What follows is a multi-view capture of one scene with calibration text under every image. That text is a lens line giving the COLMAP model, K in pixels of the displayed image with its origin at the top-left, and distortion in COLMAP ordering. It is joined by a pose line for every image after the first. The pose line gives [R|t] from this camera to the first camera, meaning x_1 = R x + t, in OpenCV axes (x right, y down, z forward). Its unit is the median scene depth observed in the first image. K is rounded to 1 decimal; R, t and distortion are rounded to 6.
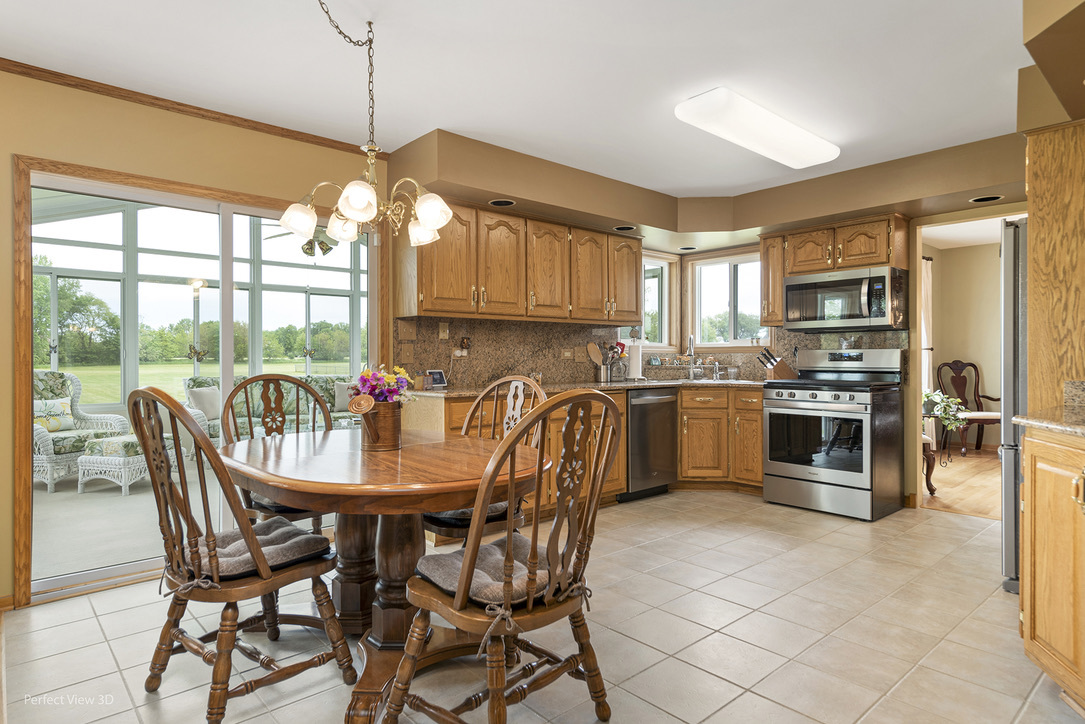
lens RADIAL K [[619.1, 0, 543.5], [0, 619.1, 361.1], [0, 0, 1]] dist [0.001100, -0.000192]
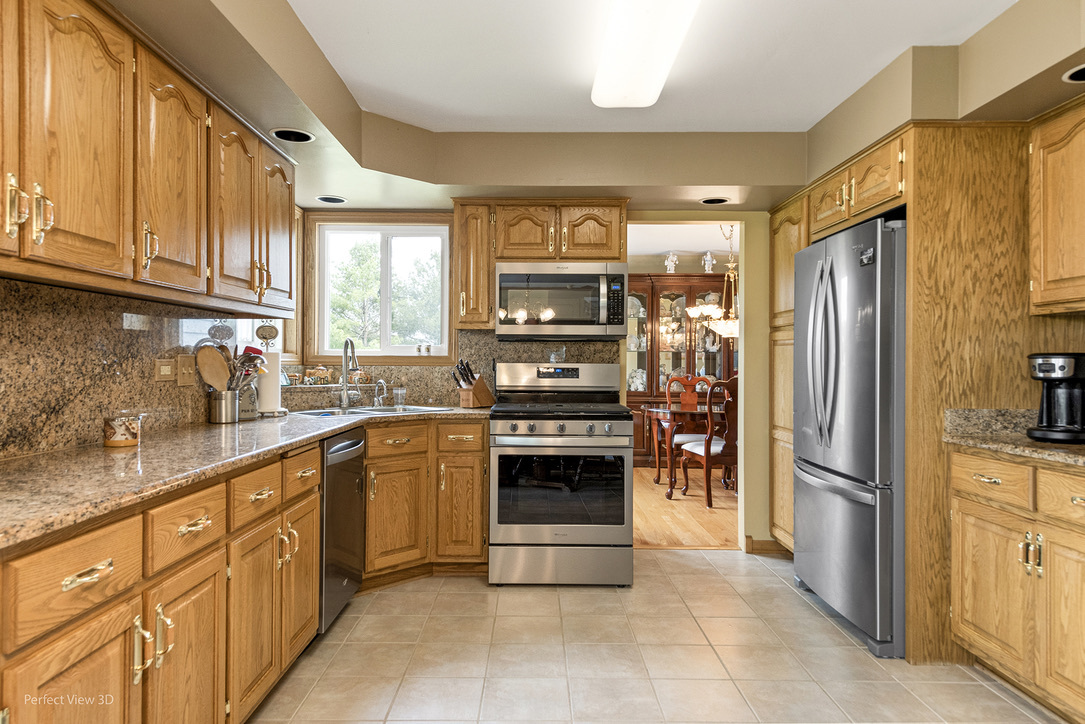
lens RADIAL K [[670.3, 0, 541.2], [0, 670.3, 359.3], [0, 0, 1]] dist [0.010724, -0.001861]
pose [[0.669708, 0.009311, 0.742566, -0.191303], [-0.003455, 0.999950, -0.009422, -0.020057], [-0.742617, 0.003745, 0.669706, 0.552653]]
